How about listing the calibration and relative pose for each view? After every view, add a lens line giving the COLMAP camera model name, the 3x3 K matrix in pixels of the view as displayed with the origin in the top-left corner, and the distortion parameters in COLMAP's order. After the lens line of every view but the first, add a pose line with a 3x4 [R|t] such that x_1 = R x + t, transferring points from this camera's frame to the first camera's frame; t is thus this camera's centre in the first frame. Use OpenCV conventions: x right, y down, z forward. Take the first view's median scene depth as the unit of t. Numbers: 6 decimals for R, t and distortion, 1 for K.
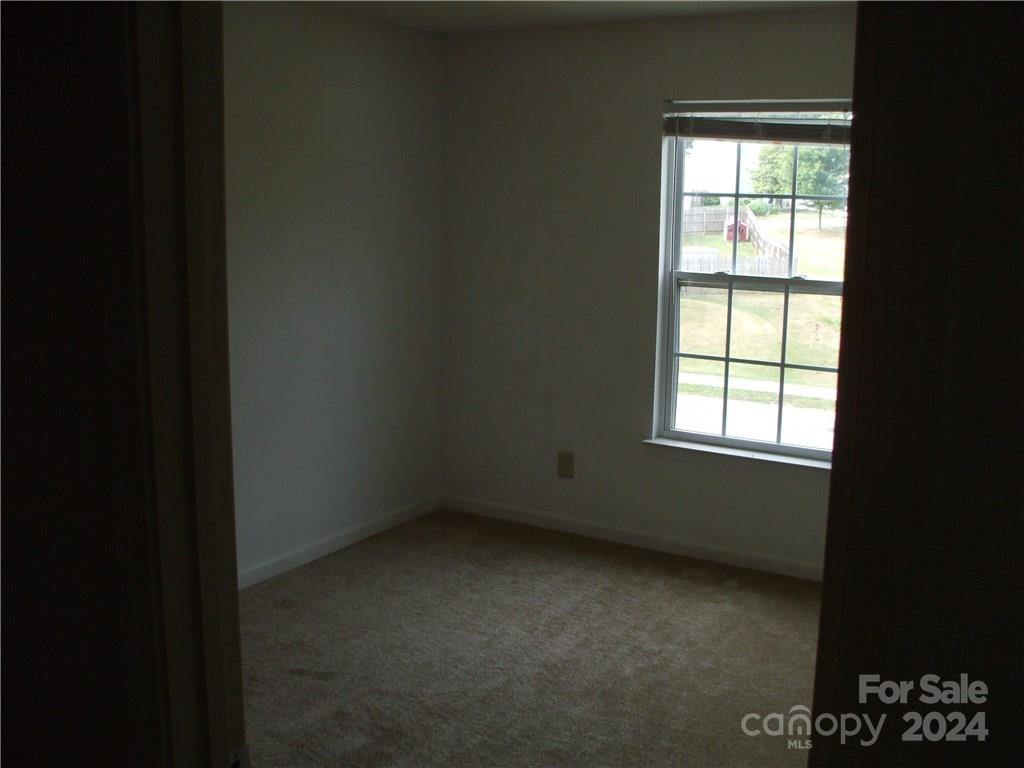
lens RADIAL K [[1117.7, 0, 512.0], [0, 1117.7, 384.0], [0, 0, 1]] dist [-0.131953, 0.005917]
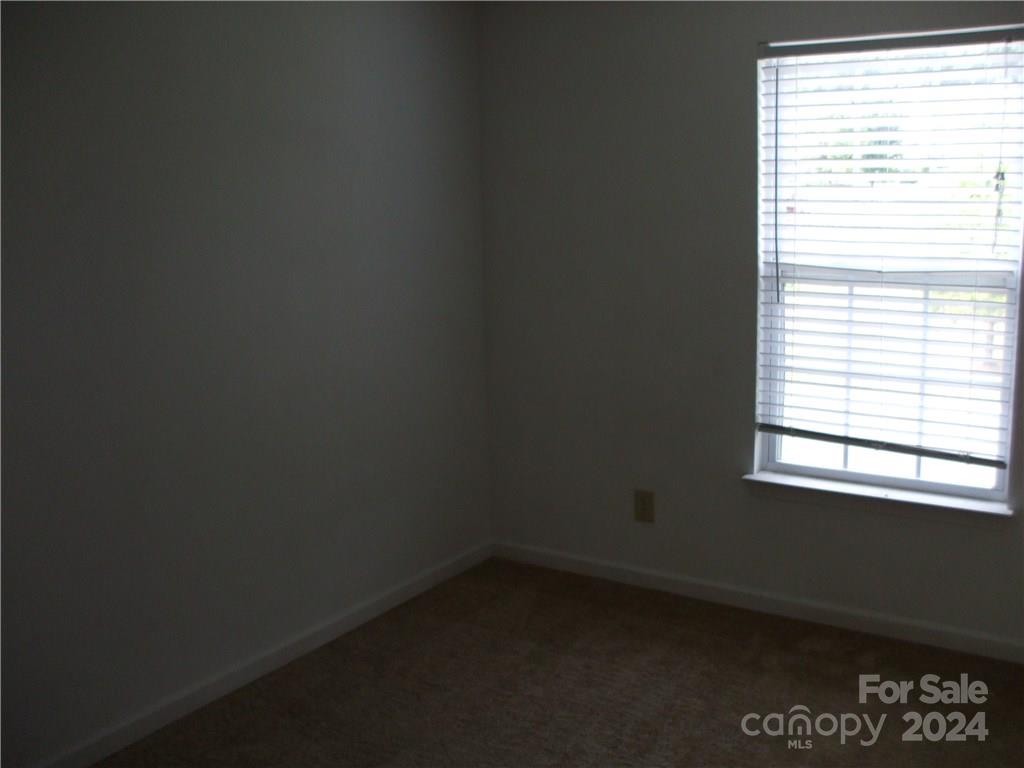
lens RADIAL K [[1117.7, 0, 512.0], [0, 1117.7, 384.0], [0, 0, 1]] dist [-0.131953, 0.005917]
pose [[0.998478, -0.033907, -0.043499, -0.010137], [0.034551, 0.999303, 0.014141, -0.033904], [0.042990, -0.015623, 0.998953, 0.224090]]
